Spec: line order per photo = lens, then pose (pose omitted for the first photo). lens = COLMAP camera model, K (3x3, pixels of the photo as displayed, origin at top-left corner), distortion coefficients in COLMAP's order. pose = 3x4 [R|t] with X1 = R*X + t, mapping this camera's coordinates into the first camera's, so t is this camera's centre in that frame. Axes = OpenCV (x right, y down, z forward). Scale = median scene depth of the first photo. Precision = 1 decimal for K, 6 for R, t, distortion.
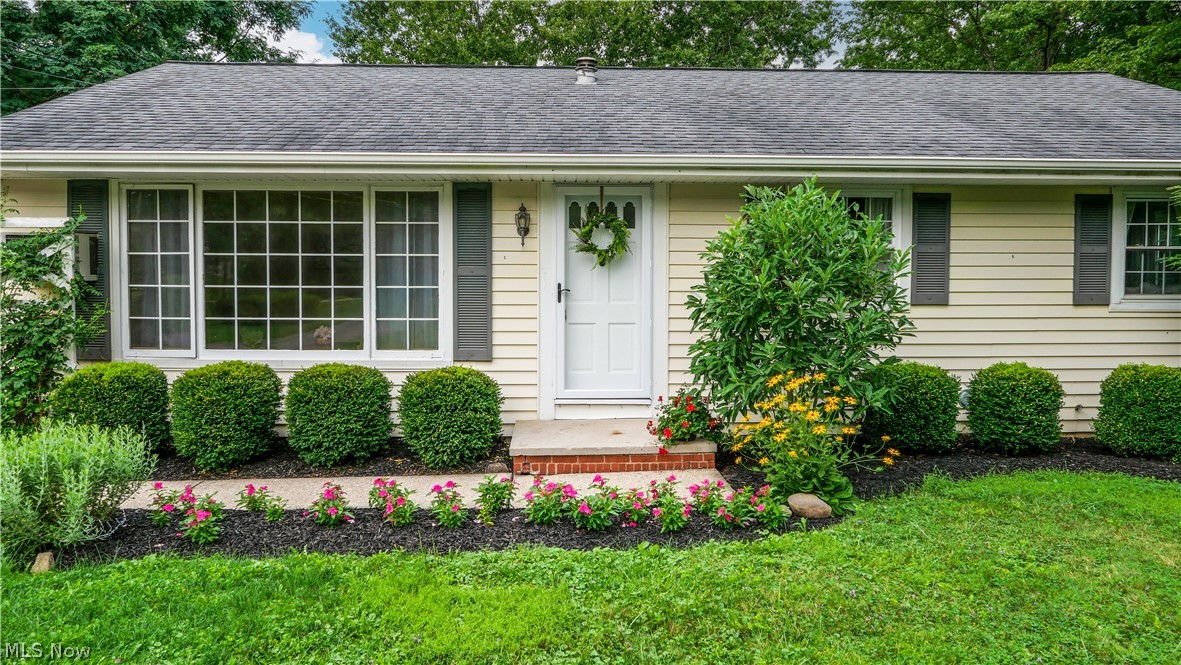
lens RADIAL K [[822.9, 0, 590.5], [0, 822.9, 332.5], [0, 0, 1]] dist [-0.004752, 0.000913]
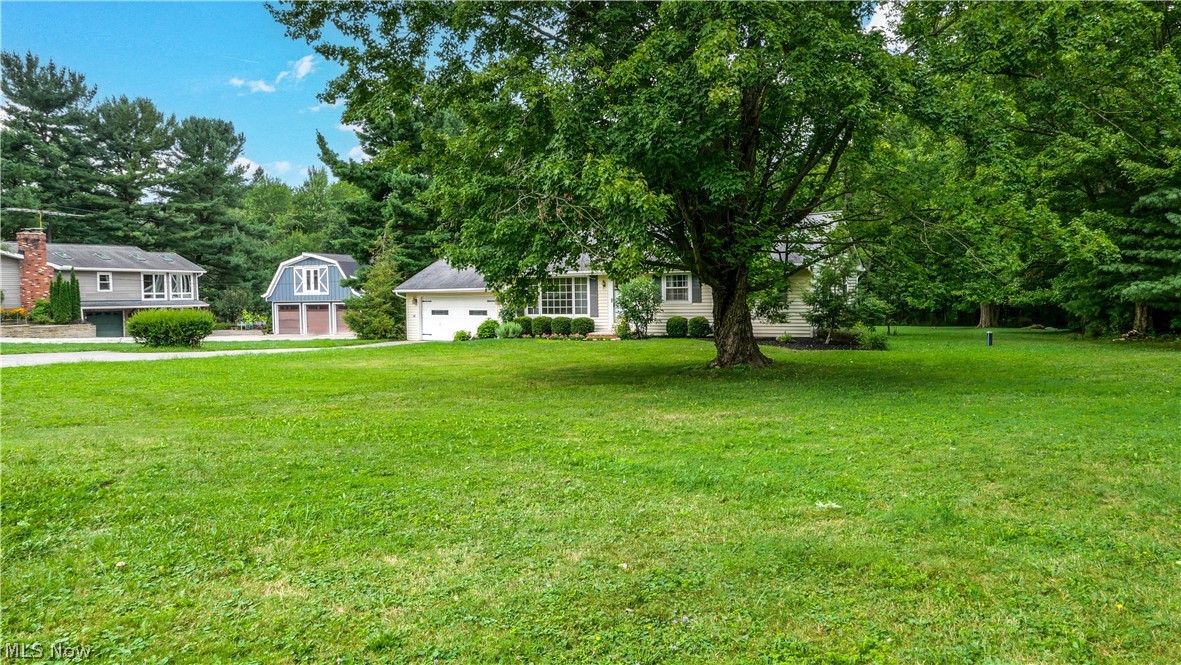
lens RADIAL K [[822.9, 0, 590.5], [0, 822.9, 332.5], [0, 0, 1]] dist [-0.004752, 0.000913]
pose [[0.858617, 0.005340, -0.512590, 2.050318], [-0.001452, 0.999967, 0.007986, 0.085019], [0.512616, -0.006112, 0.858596, -2.703957]]
